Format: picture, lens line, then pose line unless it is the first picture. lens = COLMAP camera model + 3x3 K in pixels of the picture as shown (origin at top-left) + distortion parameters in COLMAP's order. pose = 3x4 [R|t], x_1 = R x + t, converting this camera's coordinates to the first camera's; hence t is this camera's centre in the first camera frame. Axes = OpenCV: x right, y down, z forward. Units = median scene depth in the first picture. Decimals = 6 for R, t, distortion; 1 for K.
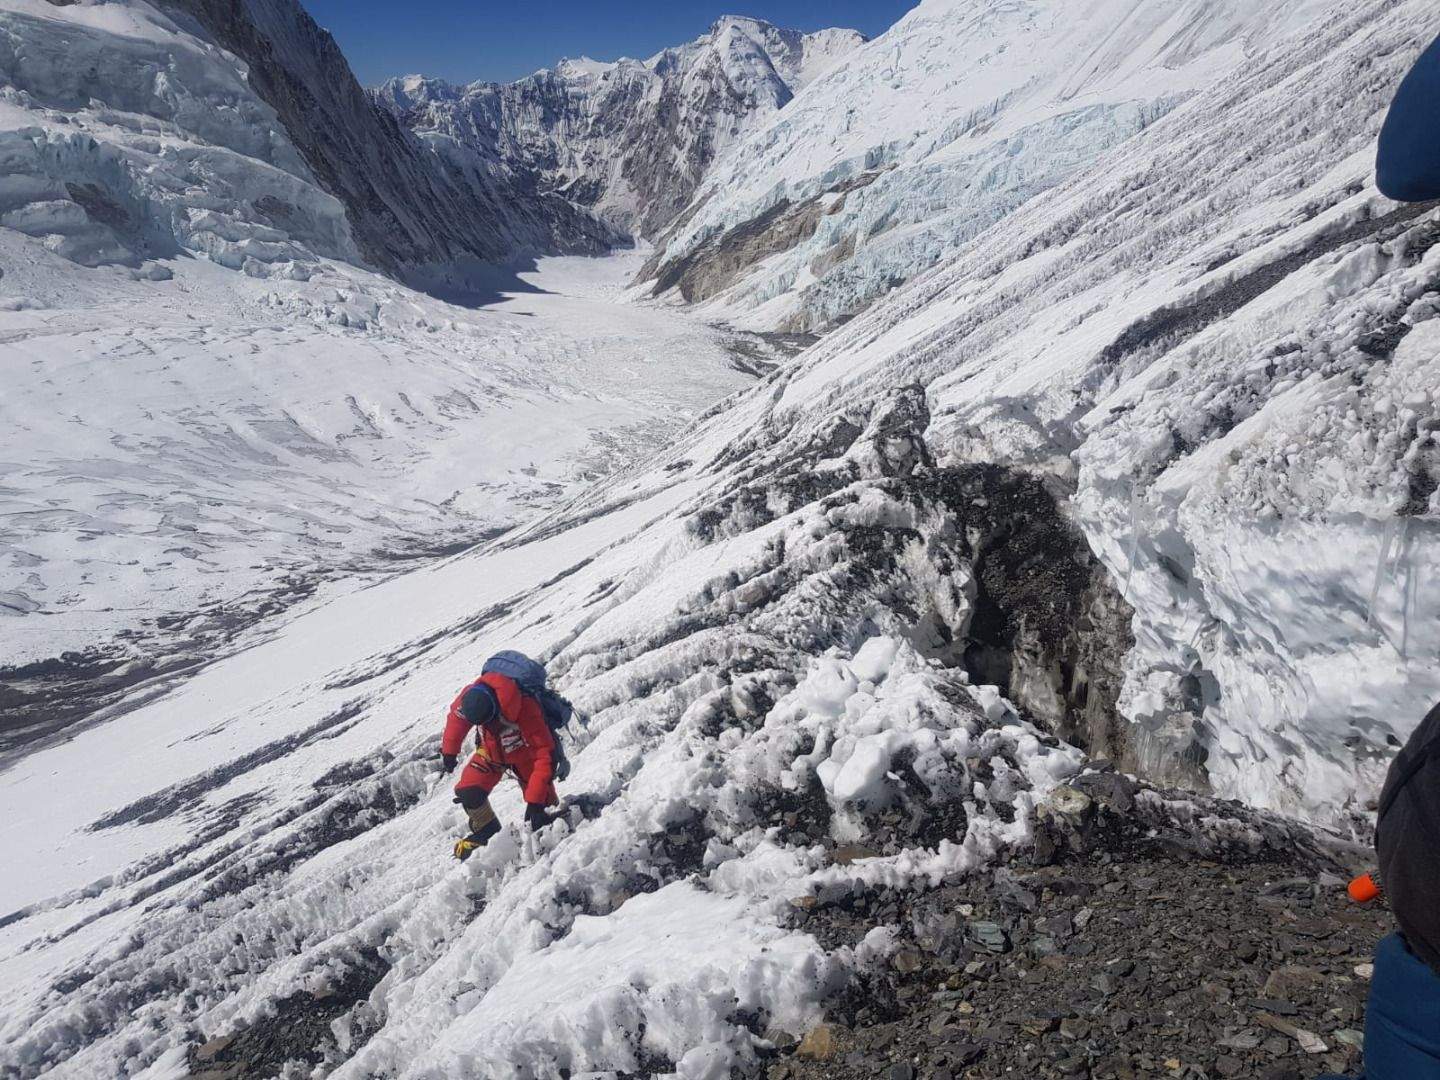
lens RADIAL K [[1105.1, 0, 715.1], [0, 1105.1, 560.6], [0, 0, 1]] dist [0.043254, -0.081916]
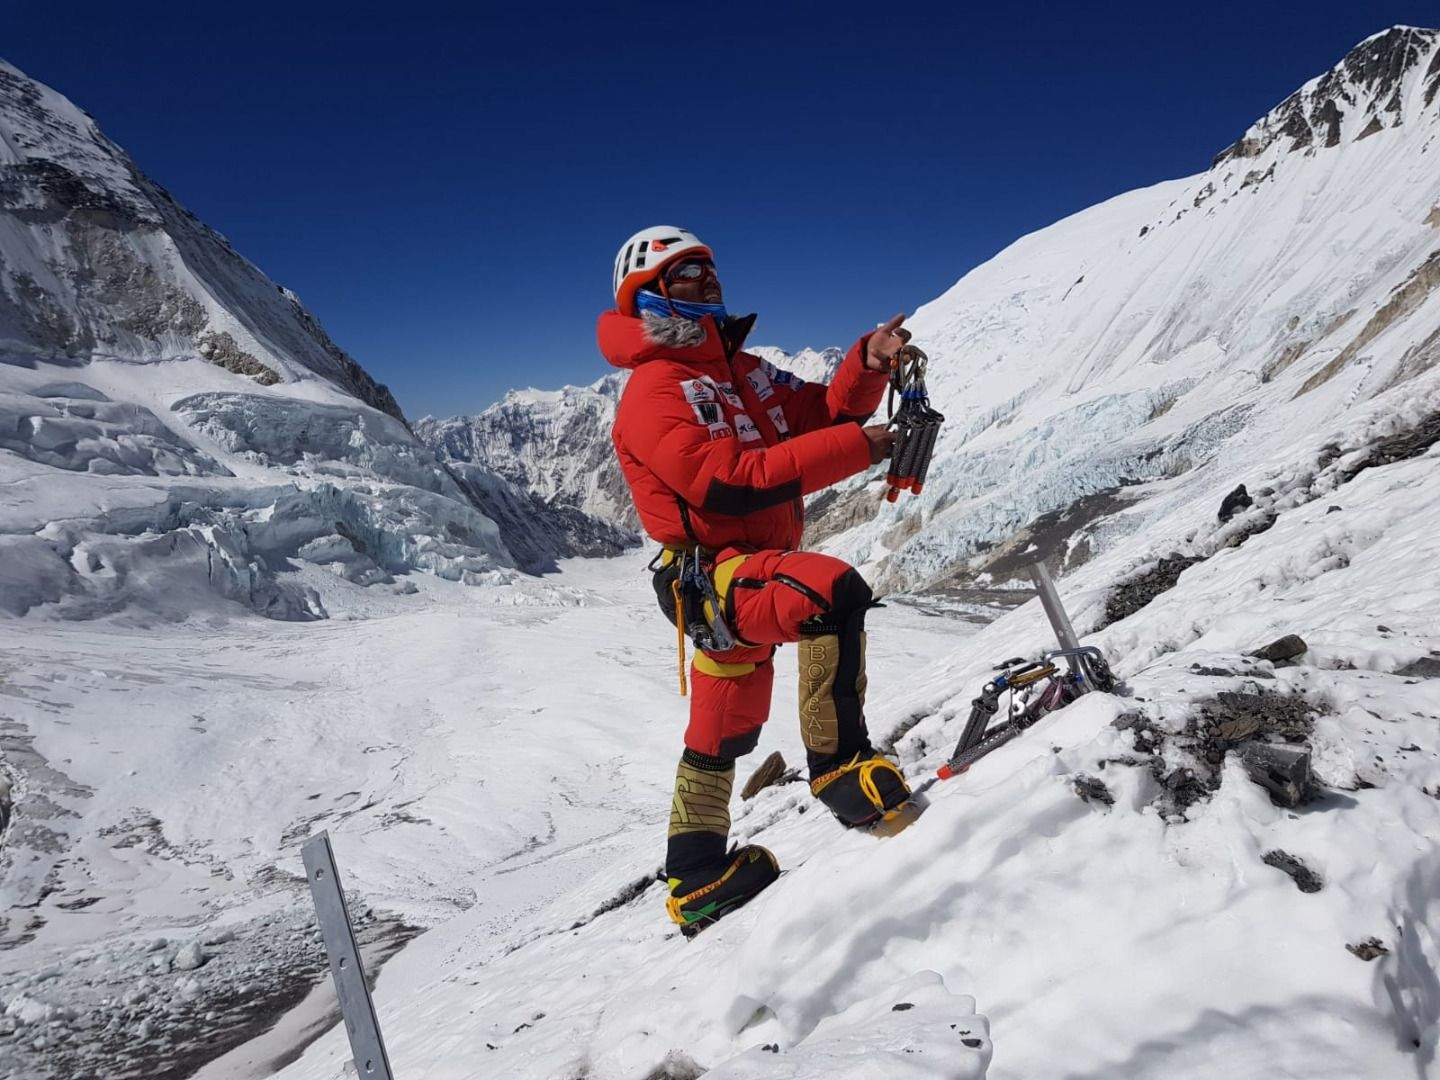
lens RADIAL K [[1101.8, 0, 720.0], [0, 1101.8, 540.0], [0, 0, 1]] dist [0.166149, -0.490991]
pose [[0.994491, -0.085926, 0.060032, -0.093410], [0.099096, 0.957378, -0.271307, 0.020362], [-0.034161, 0.275761, 0.960619, -0.071598]]
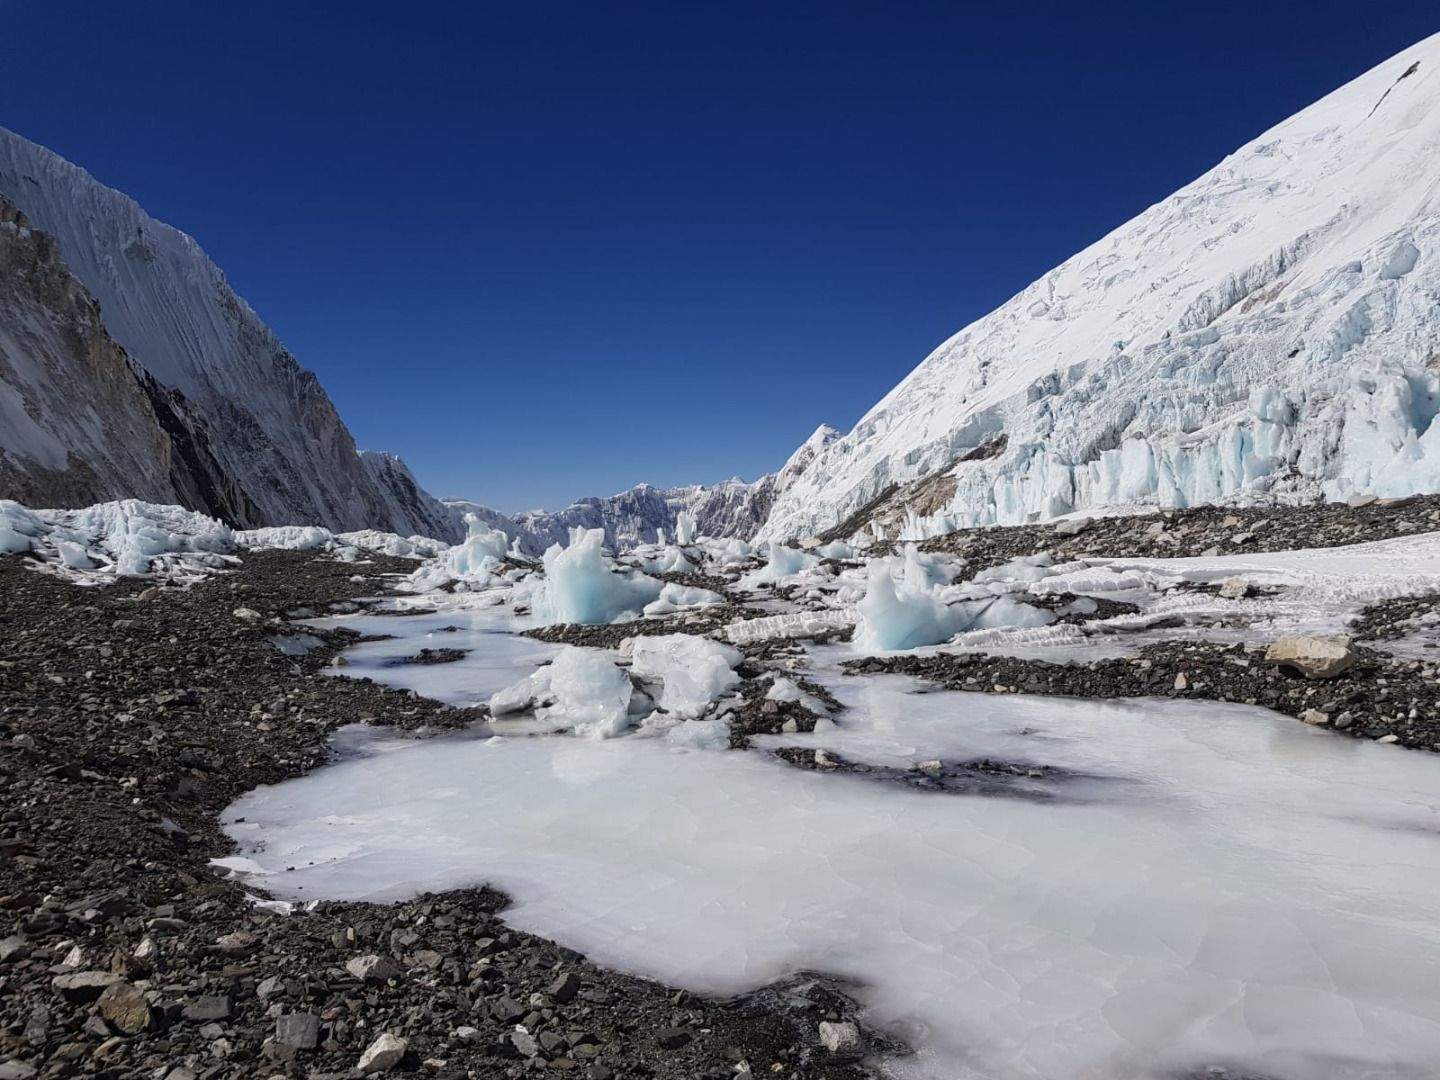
lens RADIAL K [[1105.1, 0, 715.1], [0, 1105.1, 560.6], [0, 0, 1]] dist [0.043254, -0.081916]
pose [[0.994323, -0.047296, -0.095312, 0.017133], [0.010341, 0.934491, -0.355836, -0.054539], [0.105898, 0.352831, 0.929675, 0.324388]]
